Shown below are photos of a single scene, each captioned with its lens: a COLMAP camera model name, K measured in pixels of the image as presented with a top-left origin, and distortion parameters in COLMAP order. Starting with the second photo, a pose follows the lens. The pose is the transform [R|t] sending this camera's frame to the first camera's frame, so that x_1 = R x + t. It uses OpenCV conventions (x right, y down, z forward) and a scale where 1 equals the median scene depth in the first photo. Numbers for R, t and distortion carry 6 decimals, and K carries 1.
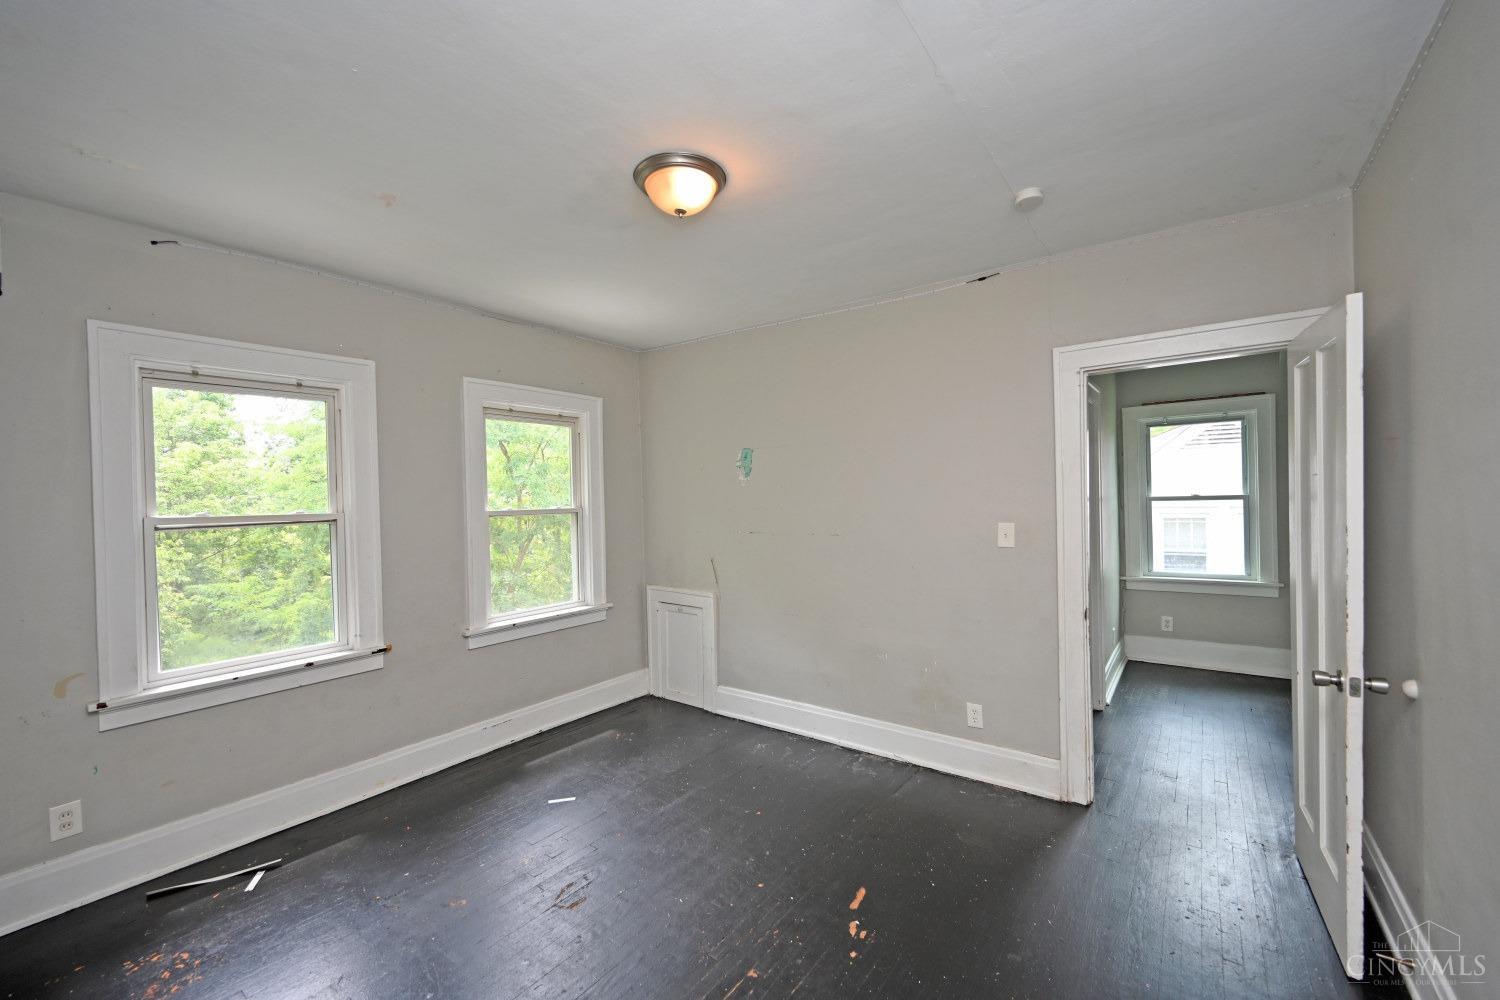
lens RADIAL K [[593.5, 0, 752.5], [0, 593.5, 504.5], [0, 0, 1]] dist [0.001460, -0.000332]
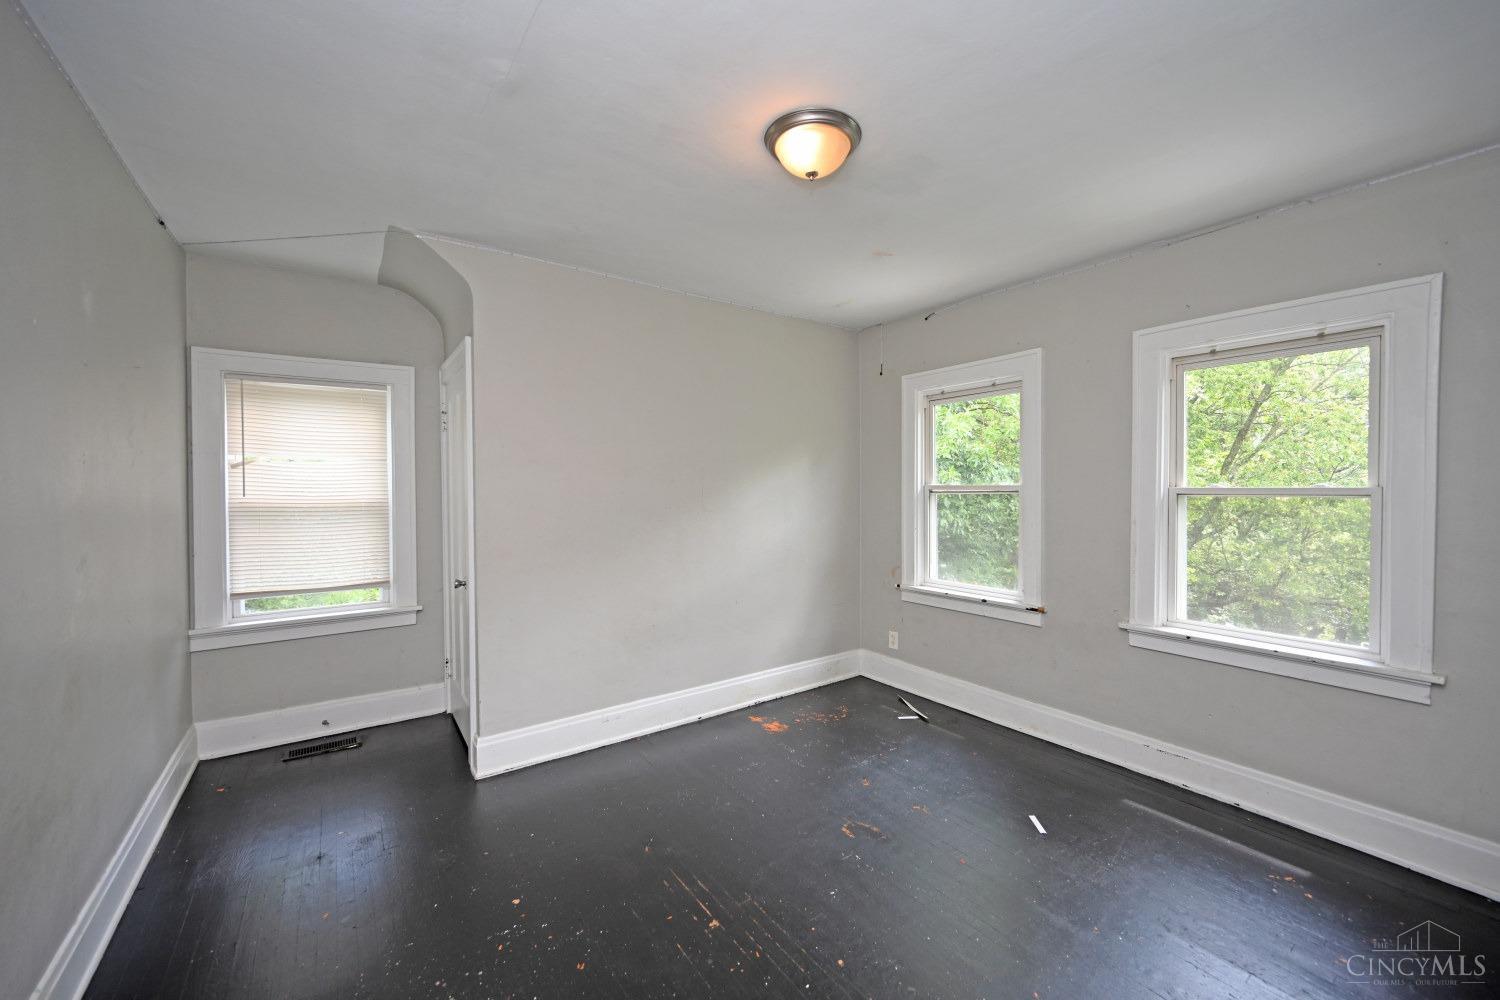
lens RADIAL K [[593.5, 0, 758.6], [0, 593.5, 492.5], [0, 0, 1]] dist [0.001460, -0.000332]
pose [[-0.300908, 0.032041, -0.953115, 0.520199], [0.000063, 0.999436, 0.033578, -0.009666], [0.953653, 0.010044, -0.300740, 0.747470]]
